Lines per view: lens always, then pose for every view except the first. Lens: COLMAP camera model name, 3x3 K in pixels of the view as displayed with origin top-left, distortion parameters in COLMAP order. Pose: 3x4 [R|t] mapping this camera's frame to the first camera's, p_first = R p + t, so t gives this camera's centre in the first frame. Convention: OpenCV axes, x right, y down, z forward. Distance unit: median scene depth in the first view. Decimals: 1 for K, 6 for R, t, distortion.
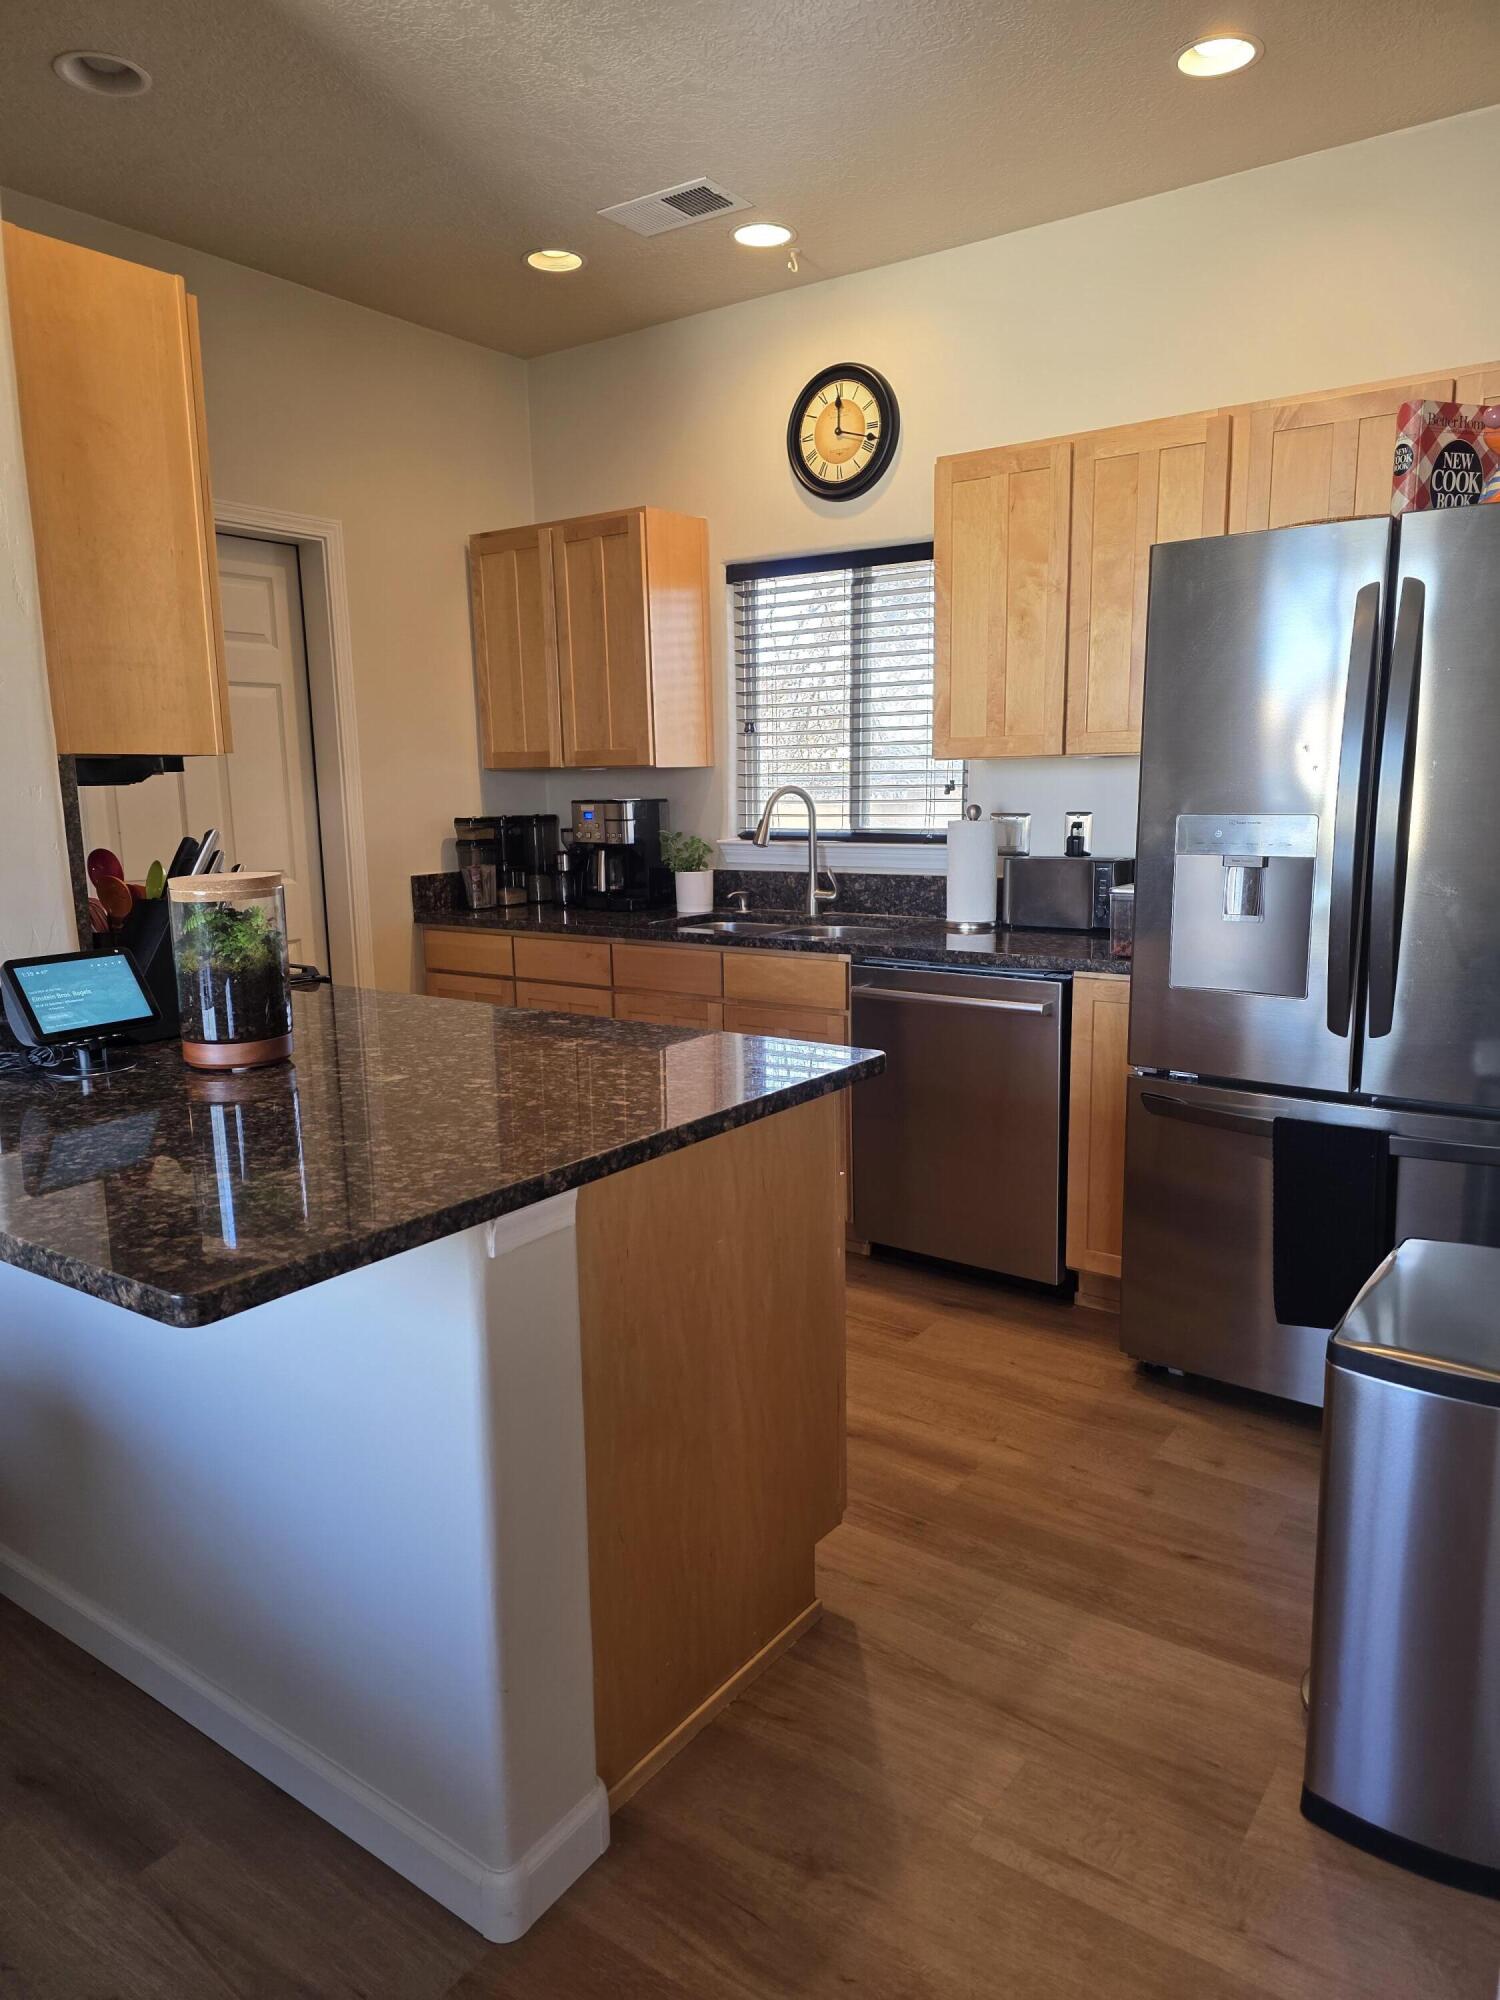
lens RADIAL K [[1322.0, 0, 756.7], [0, 1322.0, 984.3], [0, 0, 1]] dist [0.064318, -0.054623]
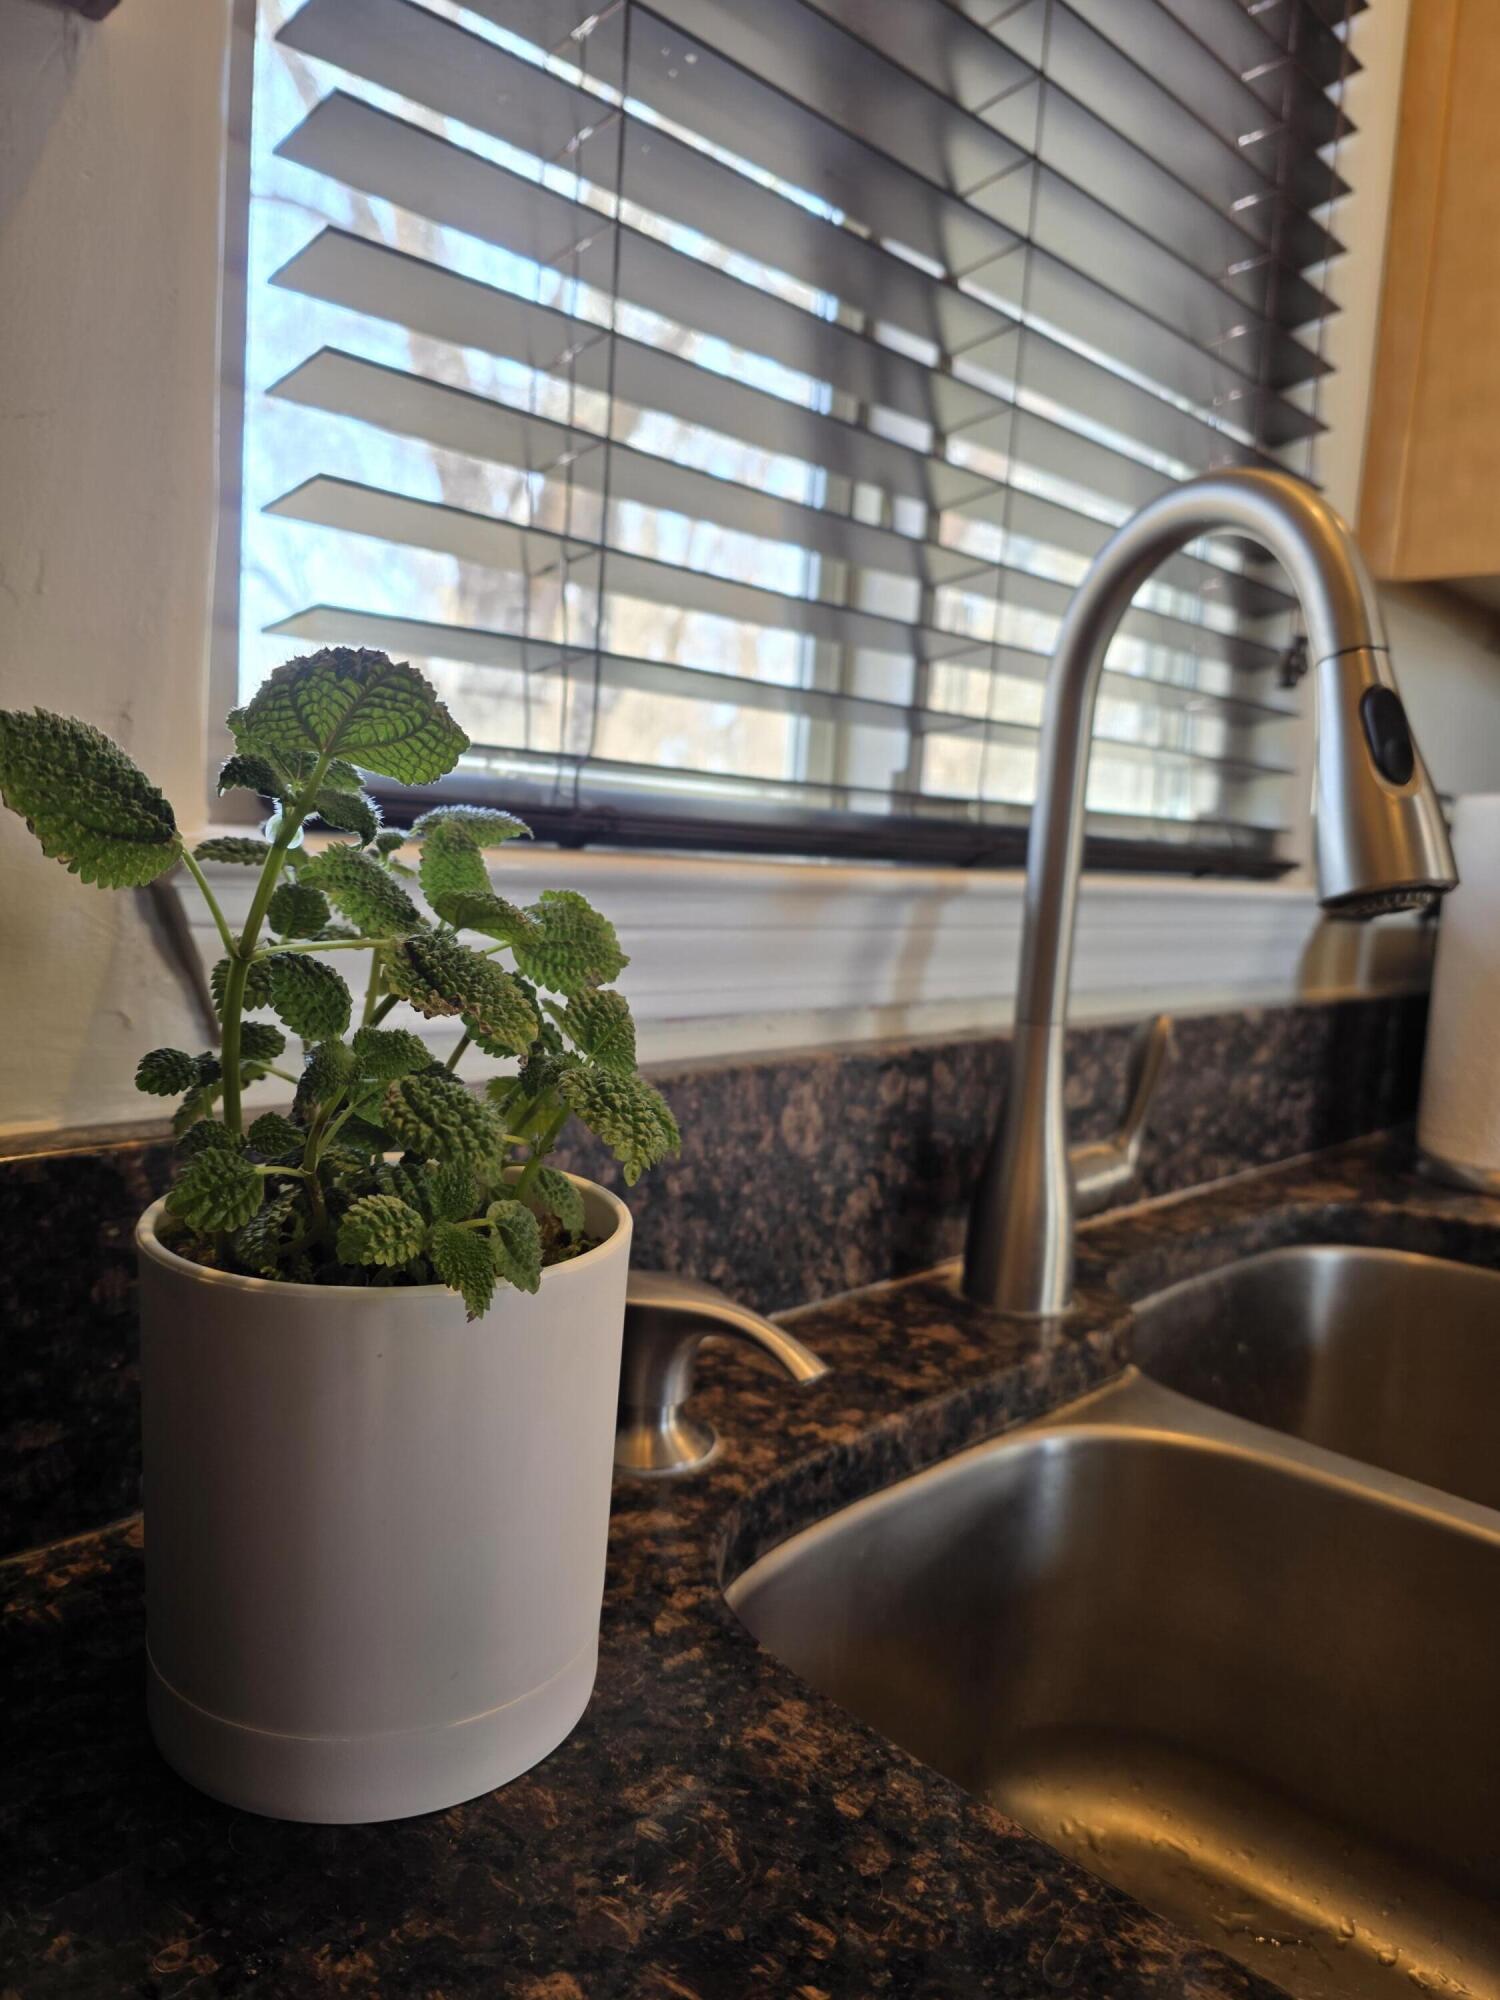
lens RADIAL K [[1322.0, 0, 756.7], [0, 1322.0, 984.3], [0, 0, 1]] dist [0.064318, -0.054623]
pose [[0.164592, -0.071044, 0.983800, -0.172868], [0.099213, 0.993537, 0.055148, -0.143195], [-0.981359, 0.088529, 0.170576, 1.372447]]
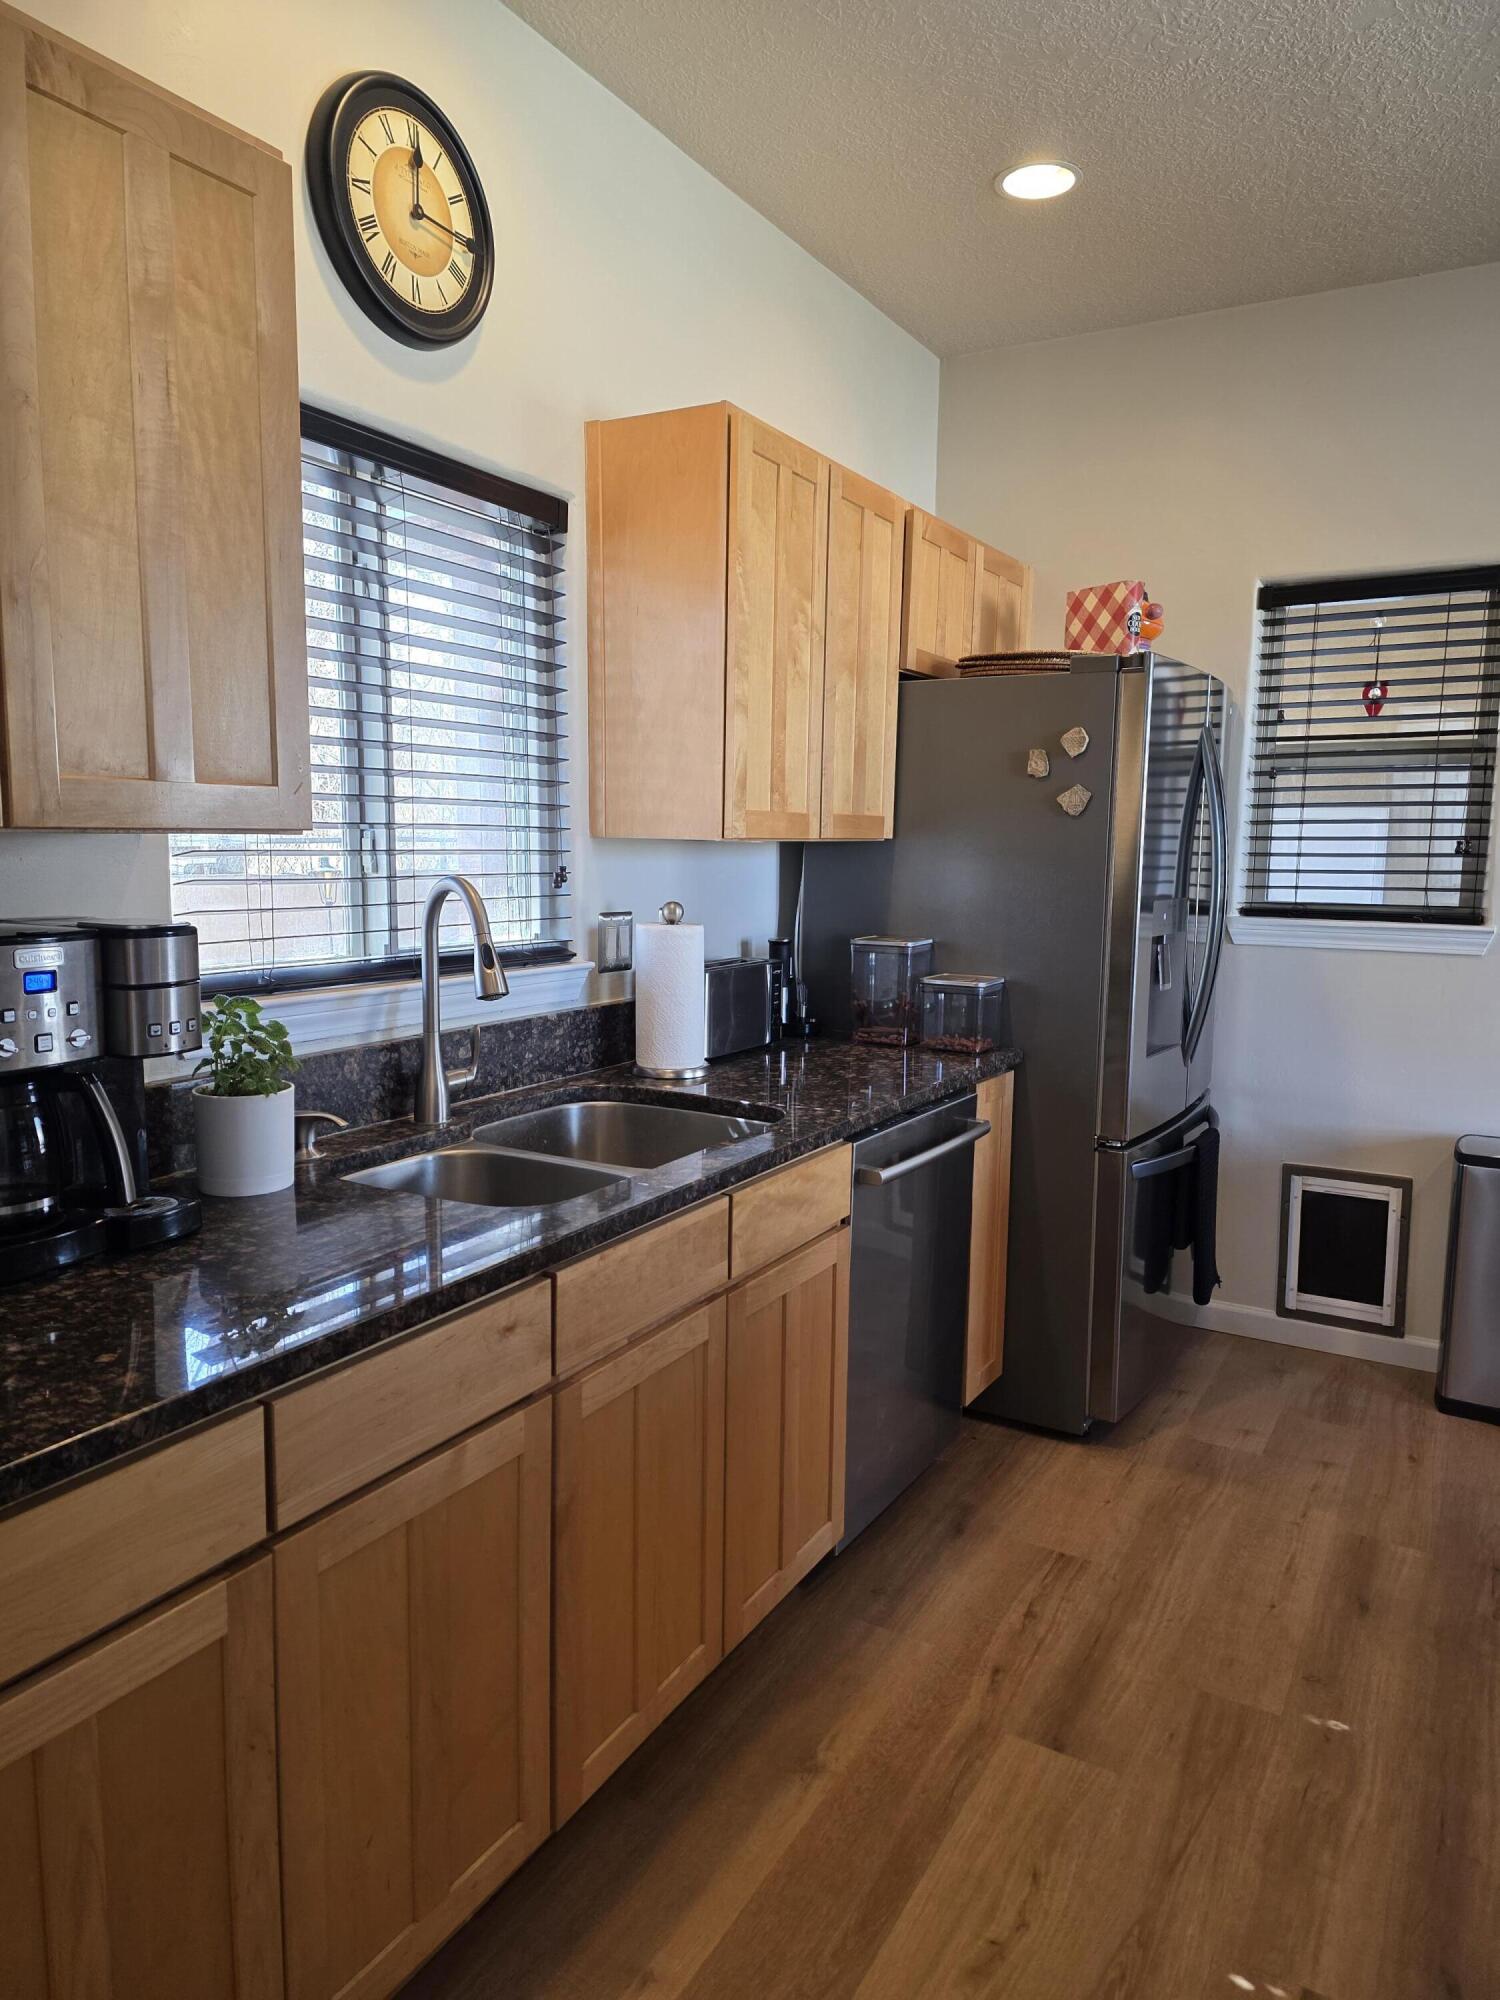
lens RADIAL K [[1322.0, 0, 756.7], [0, 1322.0, 984.3], [0, 0, 1]] dist [0.064318, -0.054623]
pose [[-0.076960, -0.089690, 0.992992, -0.658533], [0.154568, 0.982832, 0.100752, -0.188840], [-0.984980, 0.161239, -0.061776, 1.232500]]
